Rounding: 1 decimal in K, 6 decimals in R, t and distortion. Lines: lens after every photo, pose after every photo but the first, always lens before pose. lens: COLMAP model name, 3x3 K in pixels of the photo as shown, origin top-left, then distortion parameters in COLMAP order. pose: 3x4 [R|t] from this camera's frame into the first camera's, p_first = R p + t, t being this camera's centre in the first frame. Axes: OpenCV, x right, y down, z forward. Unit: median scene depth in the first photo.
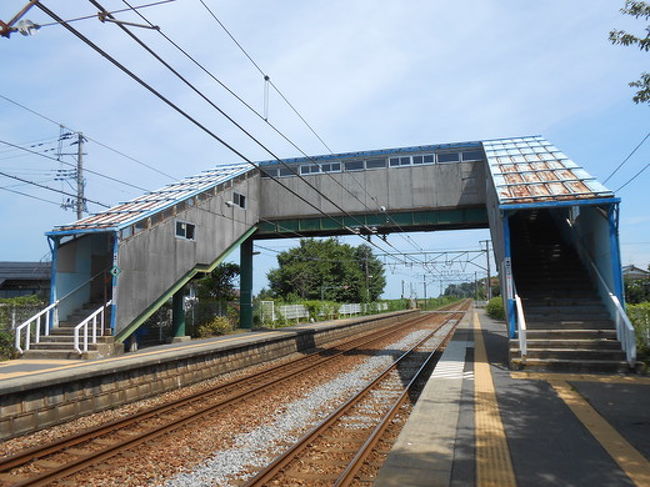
lens RADIAL K [[505.4, 0, 325.0], [0, 505.4, 243.5], [0, 0, 1]] dist [-0.055175, 0.001094]
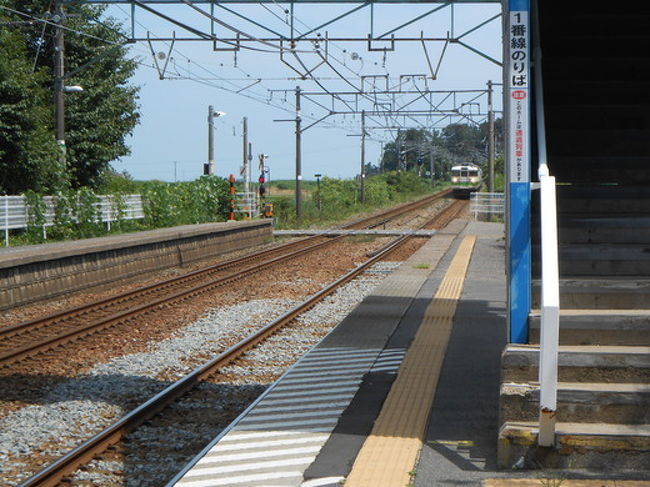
lens RADIAL K [[1985.8, 0, 325.0], [0, 1985.8, 243.5], [0, 0, 1]] dist [0.063502, -1.160829]
pose [[0.978855, 0.010836, 0.204267, 0.038120], [-0.039696, 0.989675, 0.137723, 0.005115], [-0.200666, -0.142919, 0.969179, 0.036318]]
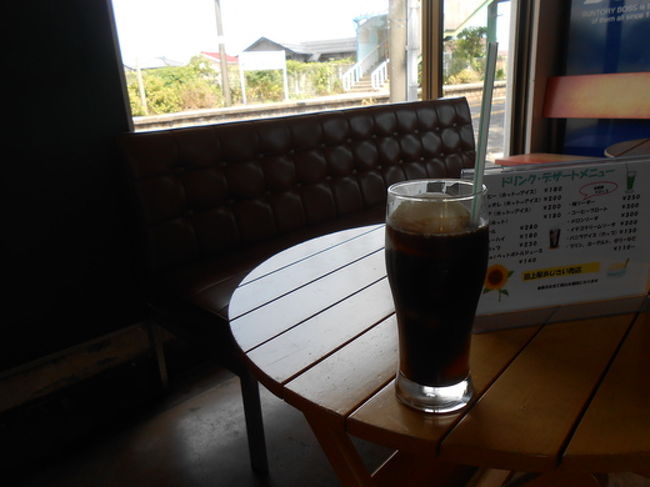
lens RADIAL K [[497.3, 0, 325.0], [0, 497.3, 243.5], [0, 0, 1]] dist [0.003084, 0.000791]
pose [[0.857119, 0.122862, -0.500252, 0.219855], [0.107530, 0.907070, 0.407016, -0.020378], [0.503770, -0.402653, 0.764255, -0.473420]]
